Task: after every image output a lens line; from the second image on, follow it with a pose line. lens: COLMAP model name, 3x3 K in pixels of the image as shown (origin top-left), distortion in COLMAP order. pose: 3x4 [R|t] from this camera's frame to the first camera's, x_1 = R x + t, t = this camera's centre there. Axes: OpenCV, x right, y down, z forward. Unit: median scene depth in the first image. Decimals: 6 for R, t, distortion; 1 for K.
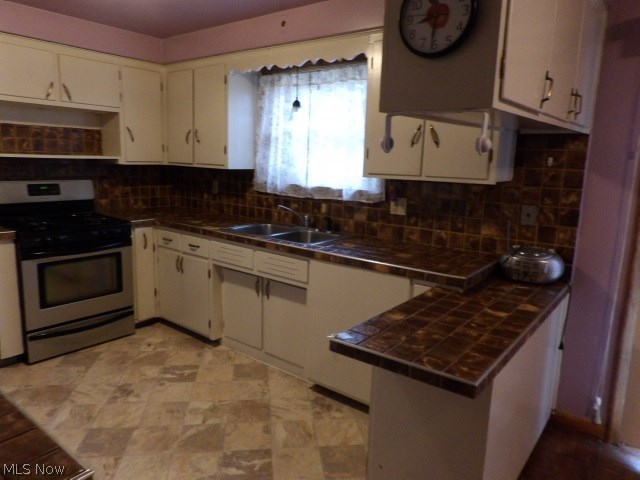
lens RADIAL K [[457.1, 0, 316.3], [0, 457.1, 237.1], [0, 0, 1]] dist [-0.013960, 0.011658]
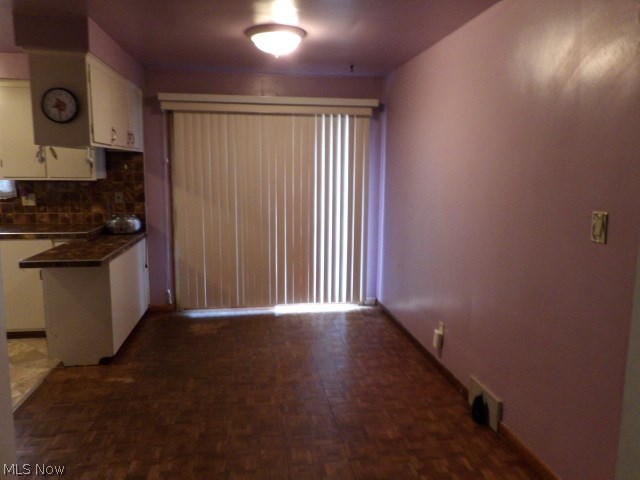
lens RADIAL K [[457.1, 0, 314.7], [0, 457.1, 238.3], [0, 0, 1]] dist [-0.013960, 0.011658]
pose [[0.683731, -0.123685, 0.719176, -0.310303], [0.130571, 0.990362, 0.046188, 0.129323], [-0.717958, 0.062323, 0.693291, -0.774948]]
